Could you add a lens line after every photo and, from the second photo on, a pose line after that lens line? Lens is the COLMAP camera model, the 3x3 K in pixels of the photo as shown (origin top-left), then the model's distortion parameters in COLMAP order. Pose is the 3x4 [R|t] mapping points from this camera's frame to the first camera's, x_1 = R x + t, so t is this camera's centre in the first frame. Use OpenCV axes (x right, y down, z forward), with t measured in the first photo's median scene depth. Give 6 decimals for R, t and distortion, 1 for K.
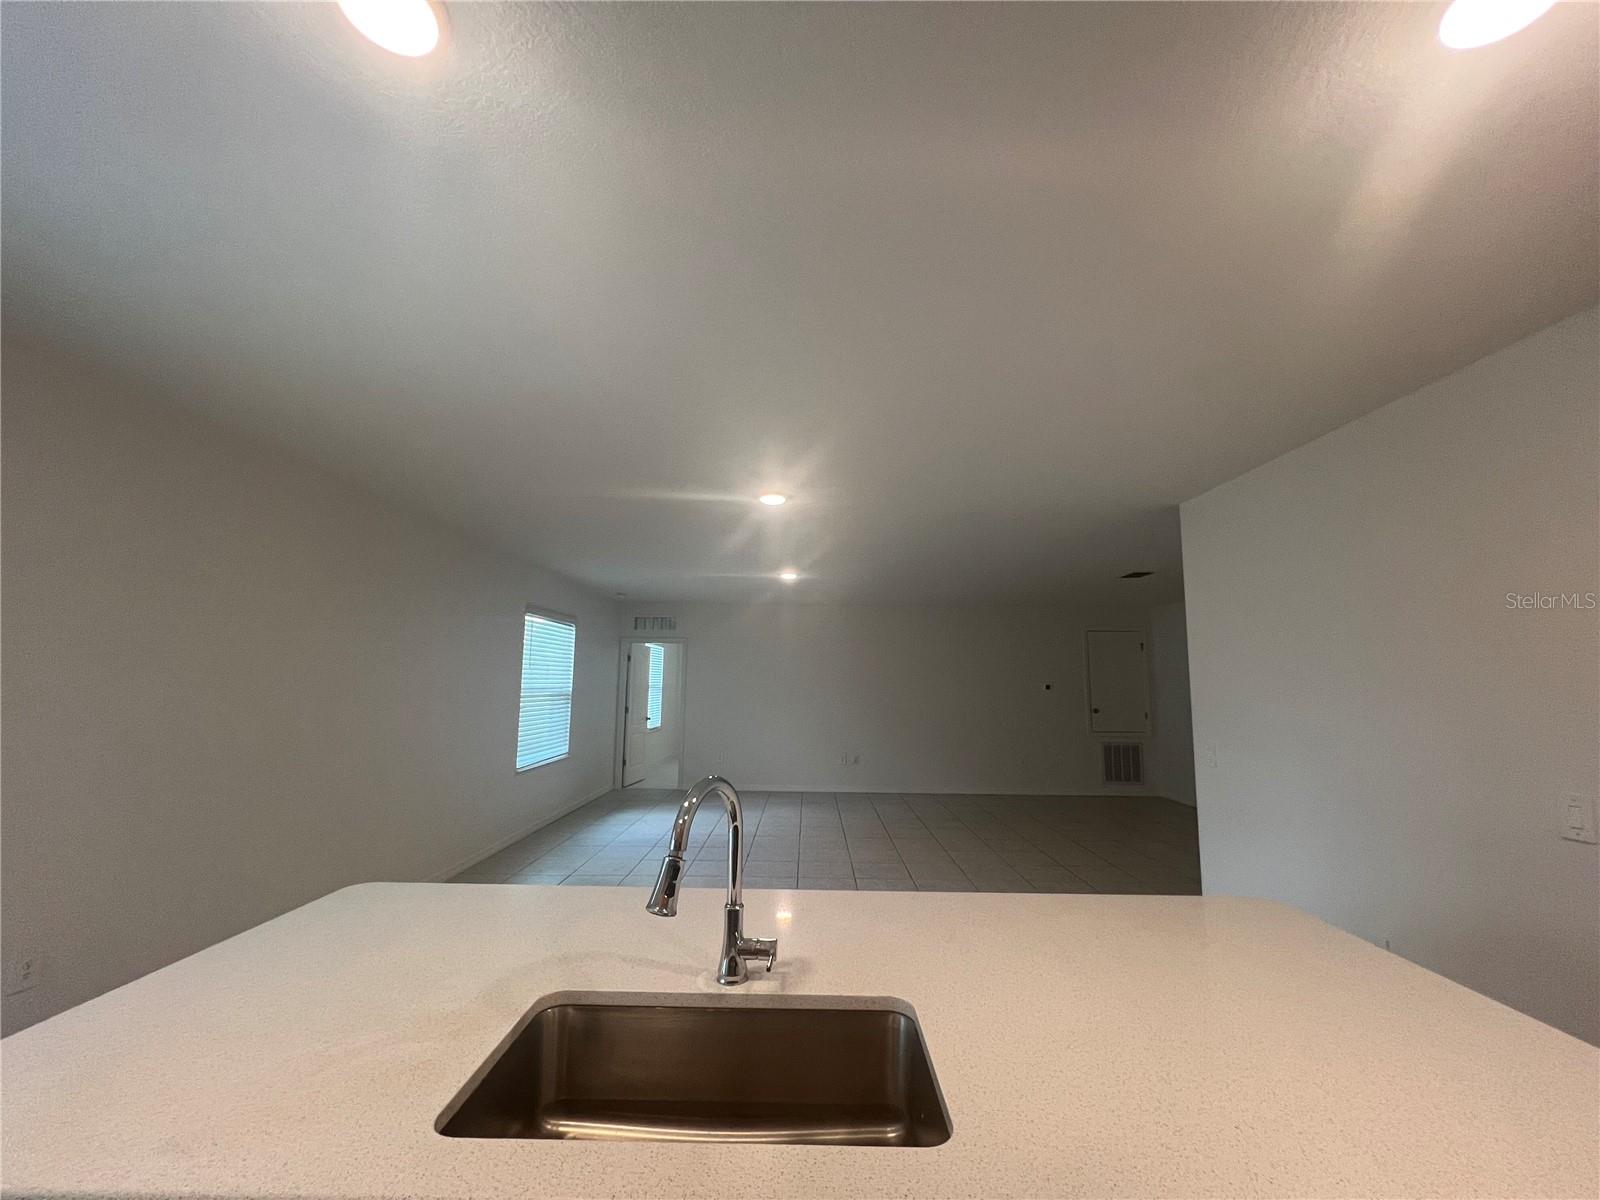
lens RADIAL K [[635.0, 0, 801.1], [0, 635.0, 603.6], [0, 0, 1]] dist [0.001477, 0.000303]
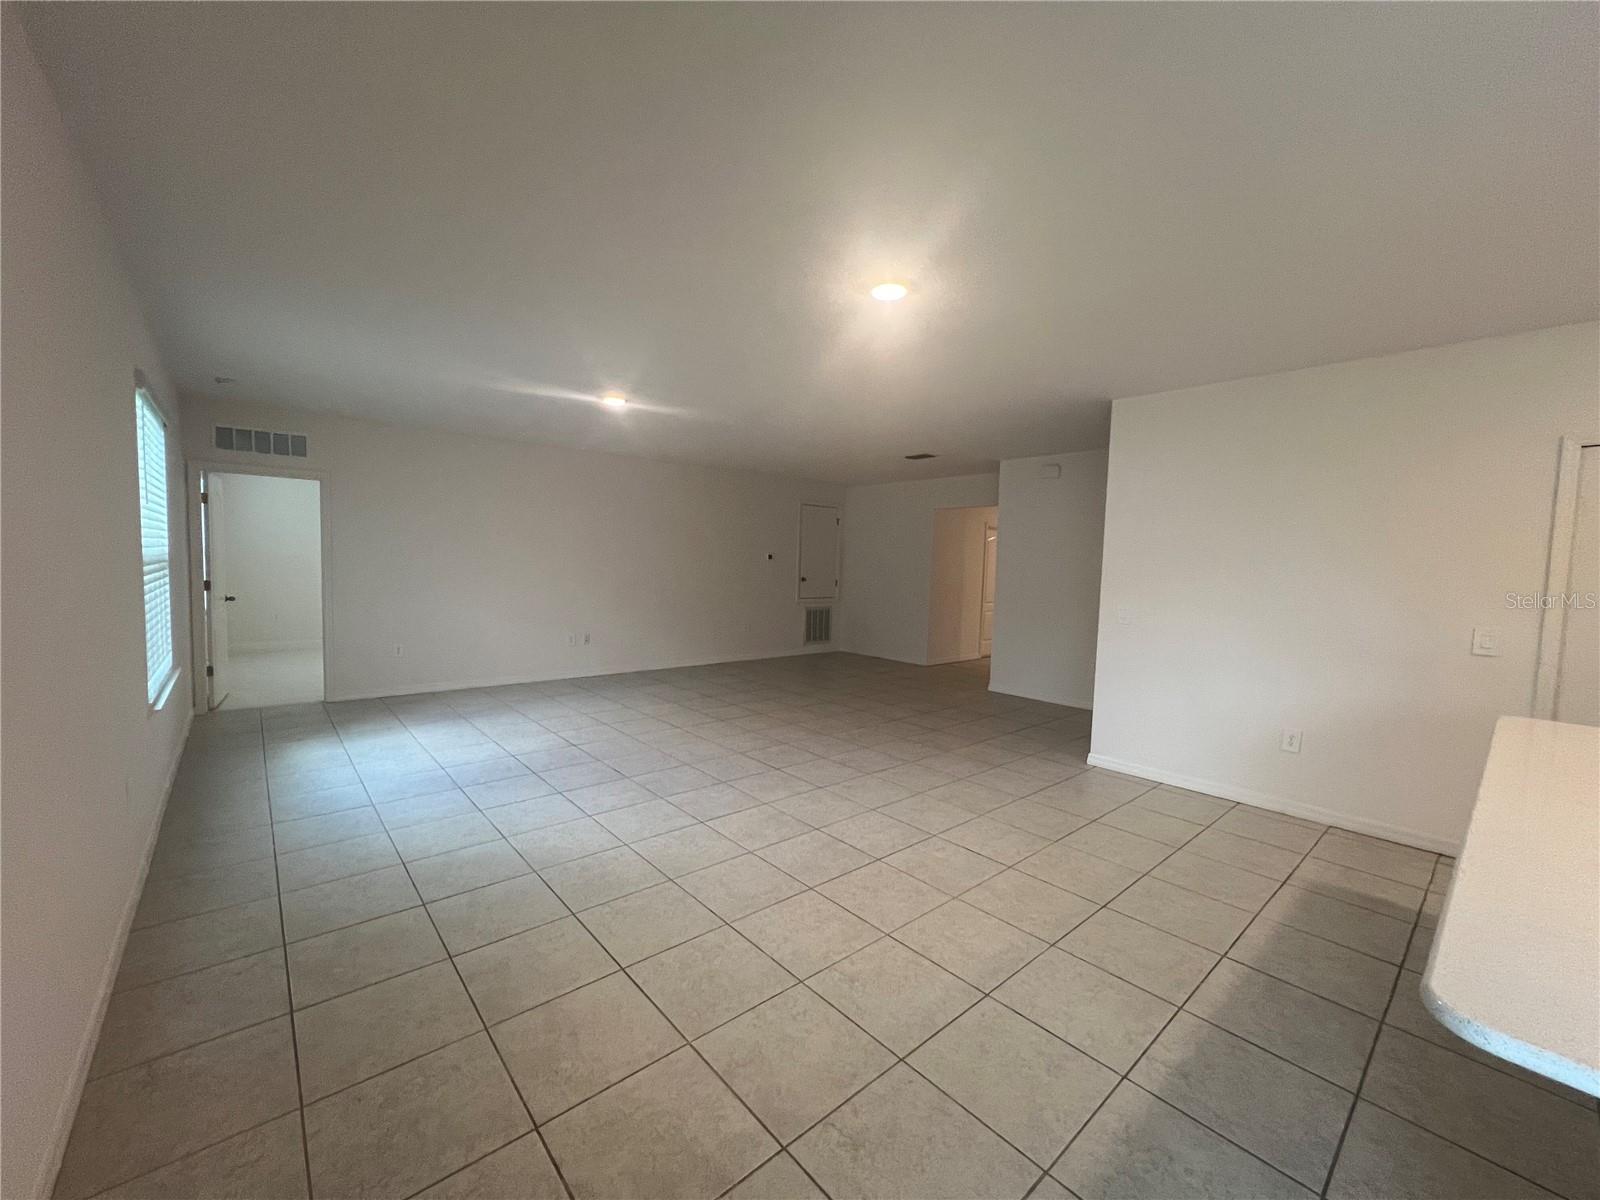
lens RADIAL K [[635.0, 0, 792.6], [0, 635.0, 603.6], [0, 0, 1]] dist [0.001477, 0.000303]
pose [[0.745399, -0.035534, 0.665671, -0.275813], [-0.100675, 0.981124, 0.165106, 0.032989], [-0.658973, -0.190086, 0.727751, 0.220154]]
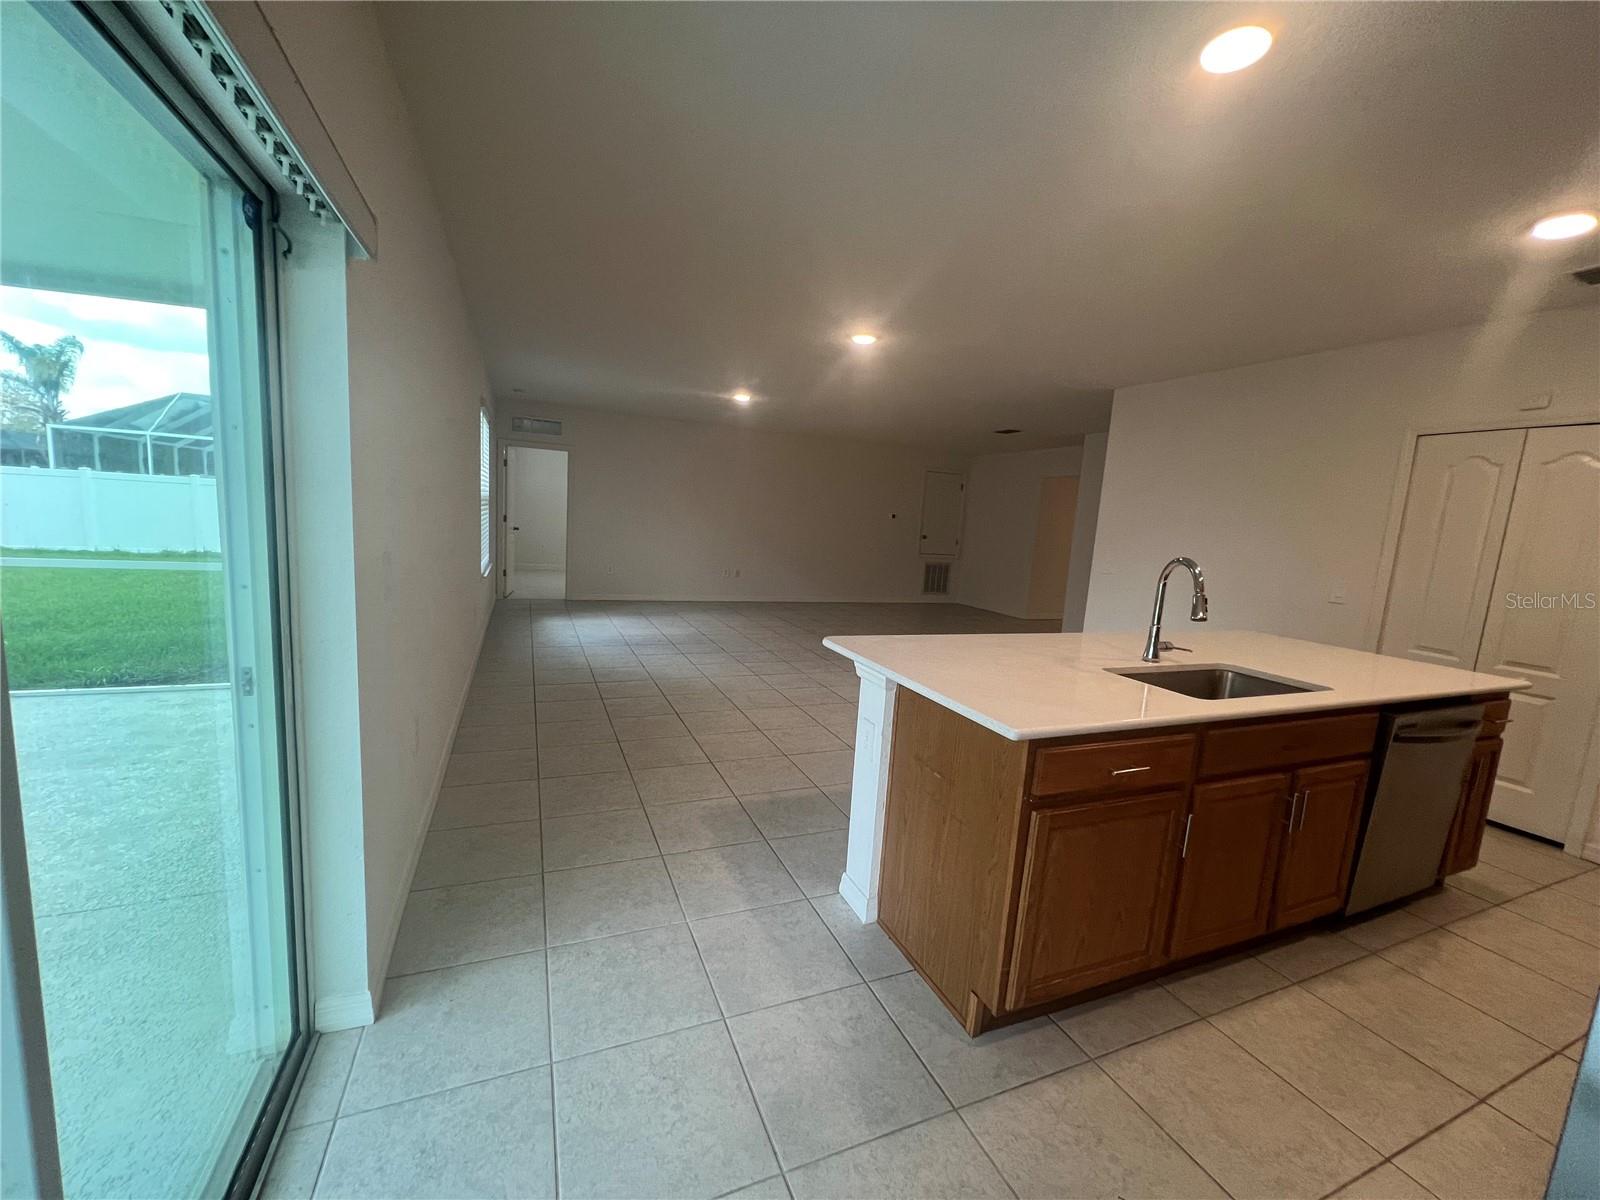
lens RADIAL K [[635.0, 0, 793.7], [0, 635.0, 600.6], [0, 0, 1]] dist [0.001477, 0.000303]
pose [[0.914410, -0.005800, 0.404747, -0.278375], [-0.102118, 0.964251, 0.244524, 0.010740], [-0.391696, -0.264927, 0.881129, -0.028504]]
